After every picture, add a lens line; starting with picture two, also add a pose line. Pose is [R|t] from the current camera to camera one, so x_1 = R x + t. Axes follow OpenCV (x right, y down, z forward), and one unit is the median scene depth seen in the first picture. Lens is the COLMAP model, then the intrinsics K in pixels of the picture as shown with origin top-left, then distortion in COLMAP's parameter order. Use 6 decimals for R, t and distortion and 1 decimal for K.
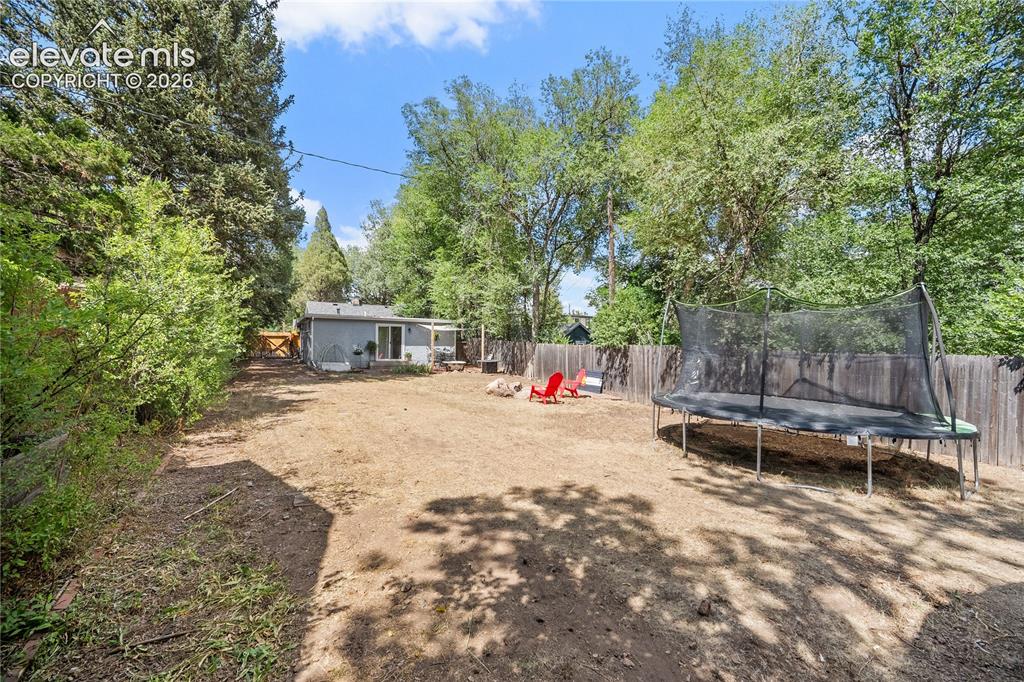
lens RADIAL K [[401.3, 0, 508.7], [0, 401.3, 339.9], [0, 0, 1]] dist [-0.001855, 0.000355]
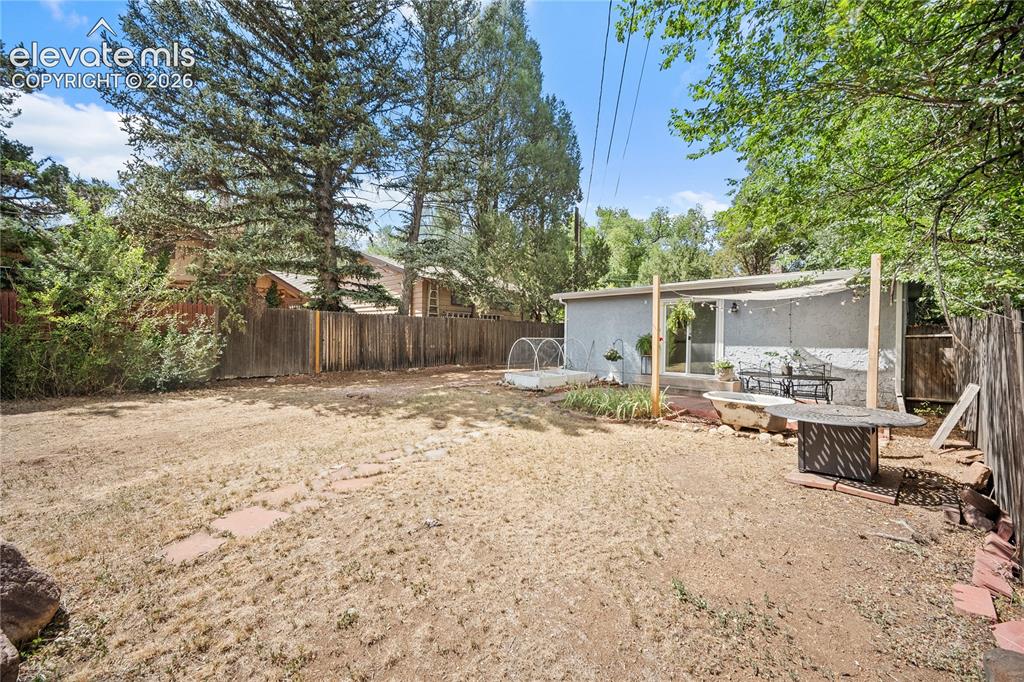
lens RADIAL K [[401.3, 0, 508.7], [0, 401.3, 339.9], [0, 0, 1]] dist [-0.001855, 0.000355]
pose [[0.243482, -0.003692, -0.969898, 0.112541], [-0.002478, 0.999987, -0.004429, 0.012831], [0.969902, 0.003482, 0.243470, 0.730944]]
